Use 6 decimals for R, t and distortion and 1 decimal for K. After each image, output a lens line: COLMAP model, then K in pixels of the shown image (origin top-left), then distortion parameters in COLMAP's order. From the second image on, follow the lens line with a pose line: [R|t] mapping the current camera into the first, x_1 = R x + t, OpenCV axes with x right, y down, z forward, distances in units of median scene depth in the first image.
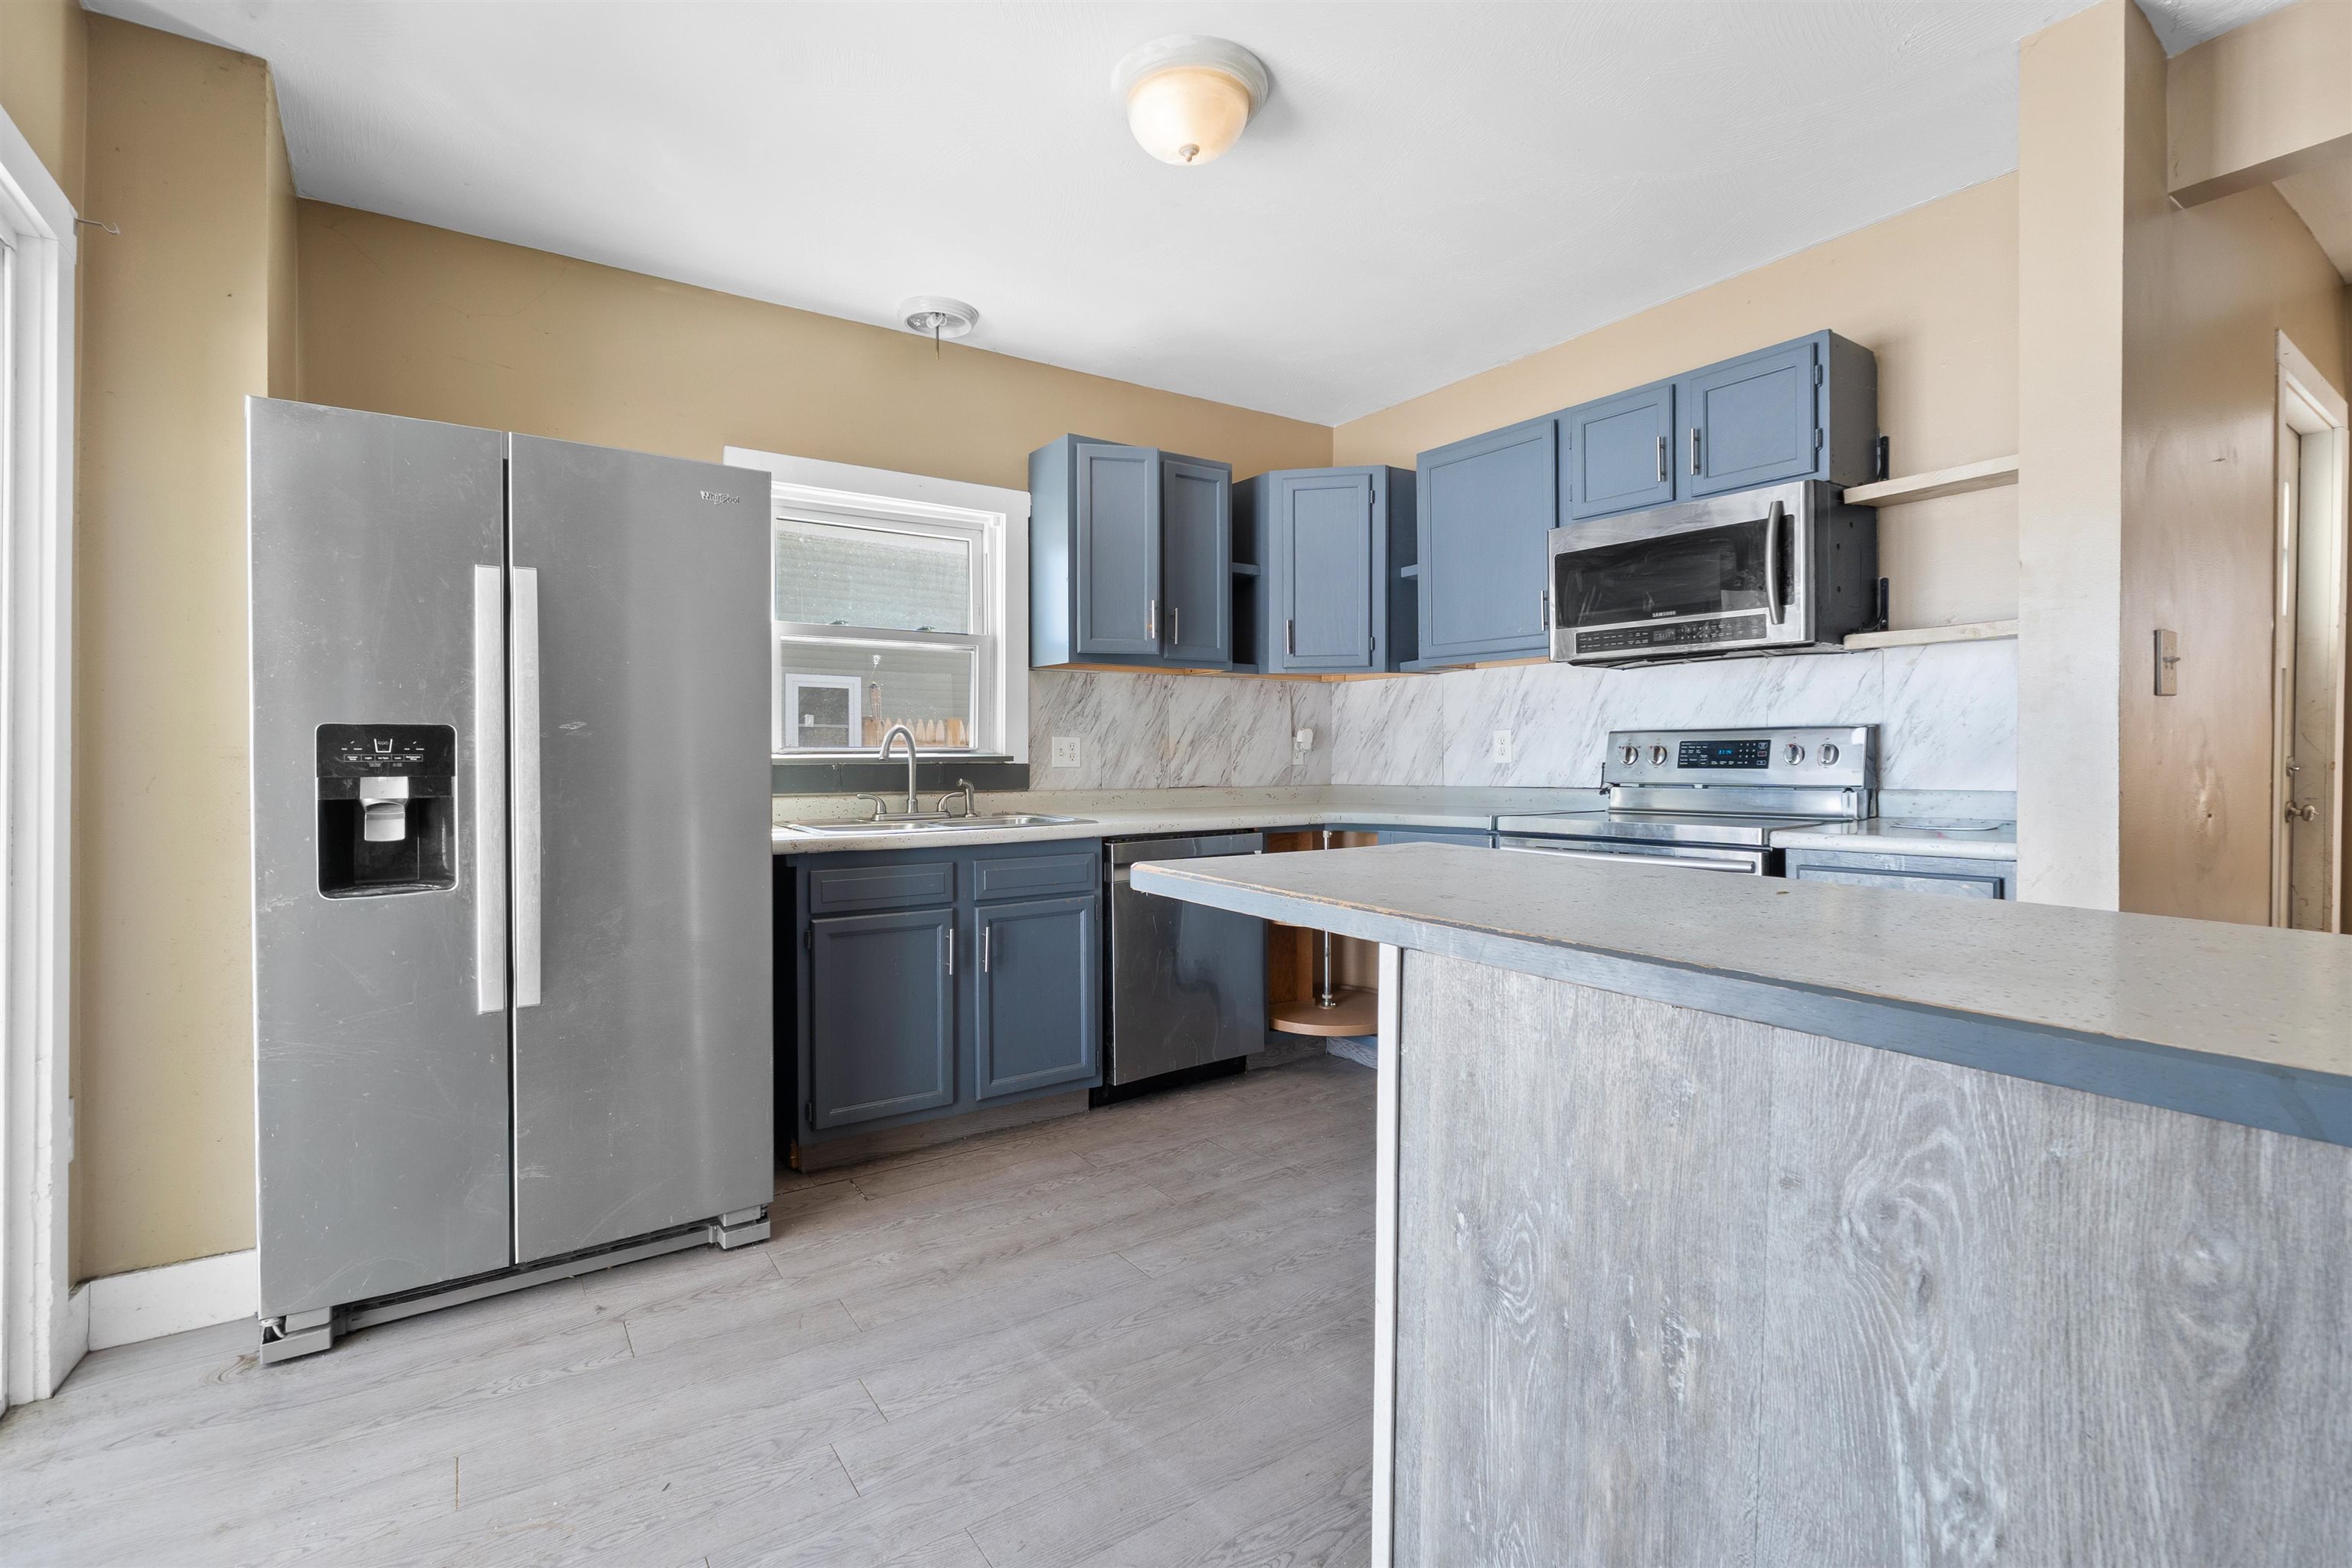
lens RADIAL K [[1071.4, 0, 1175.7], [0, 1071.4, 767.1], [0, 0, 1]] dist [-0.005676, 0.000320]
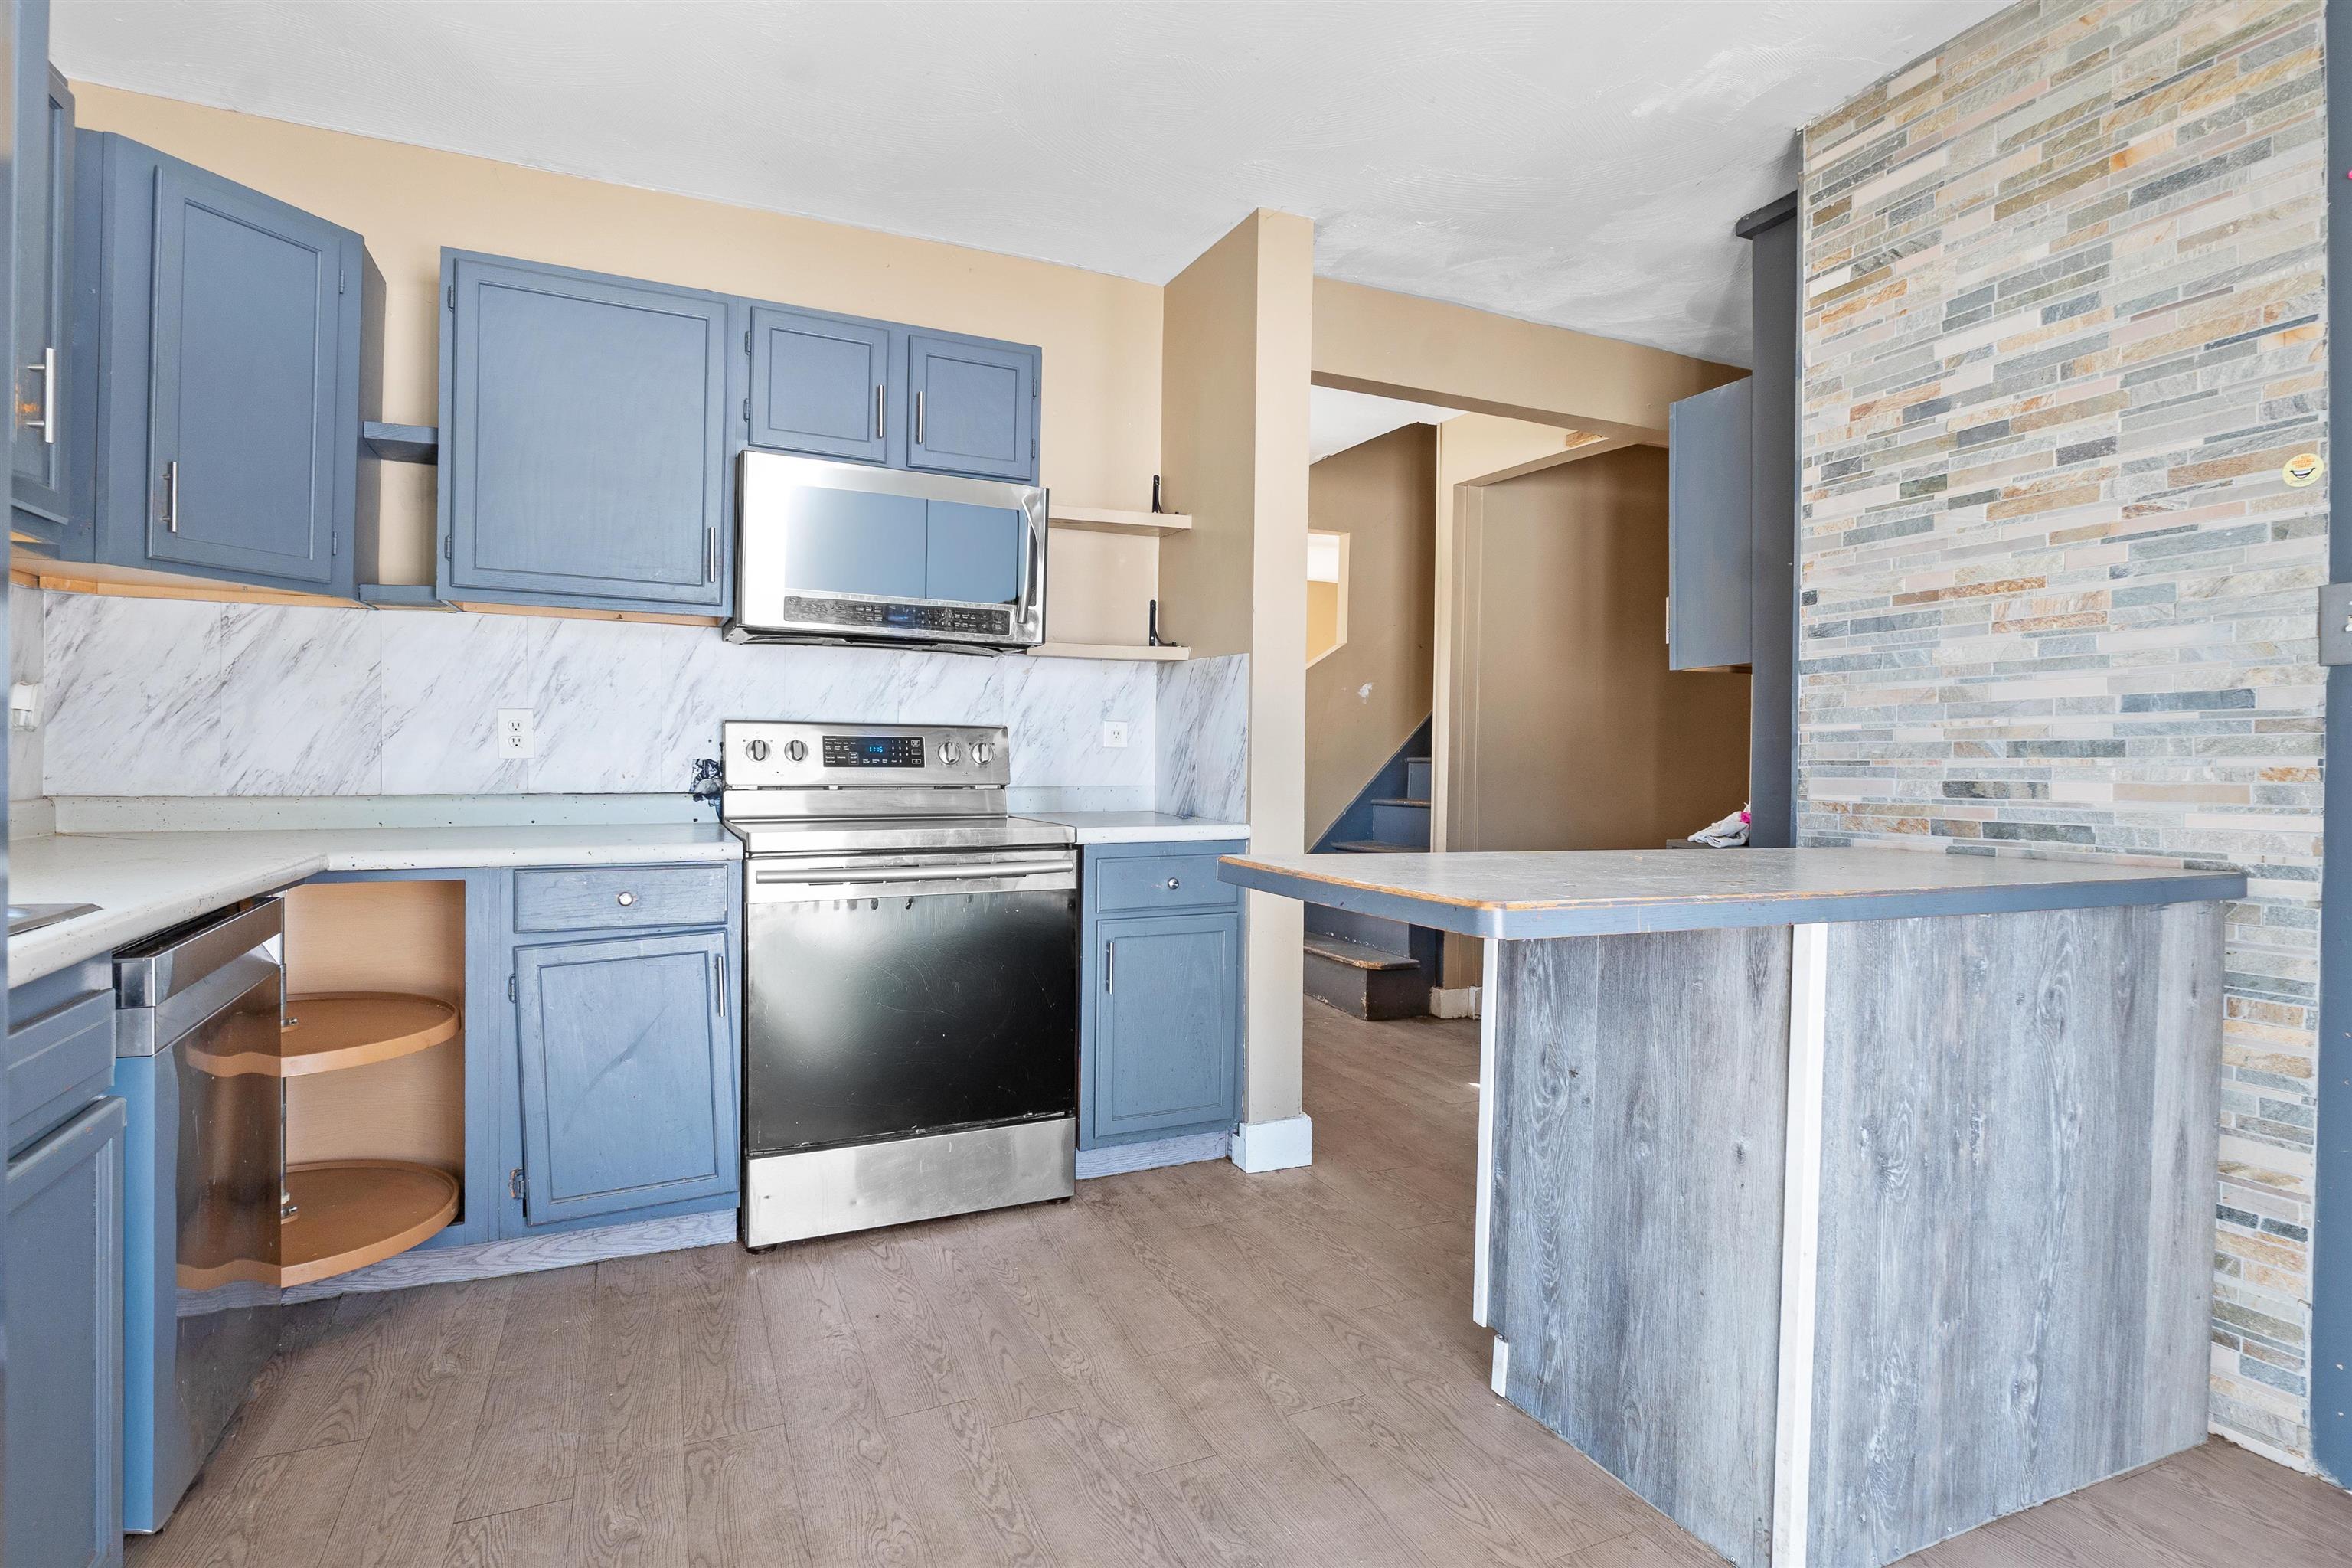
lens RADIAL K [[1189.5, 0, 1175.1], [0, 1189.5, 783.8], [0, 0, 1]] dist [-0.005906, -0.000458]
pose [[0.159368, -0.011151, 0.987156, -0.499836], [-0.001115, 0.999934, 0.011475, 0.003979], [-0.987219, -0.002929, 0.159345, 0.657546]]
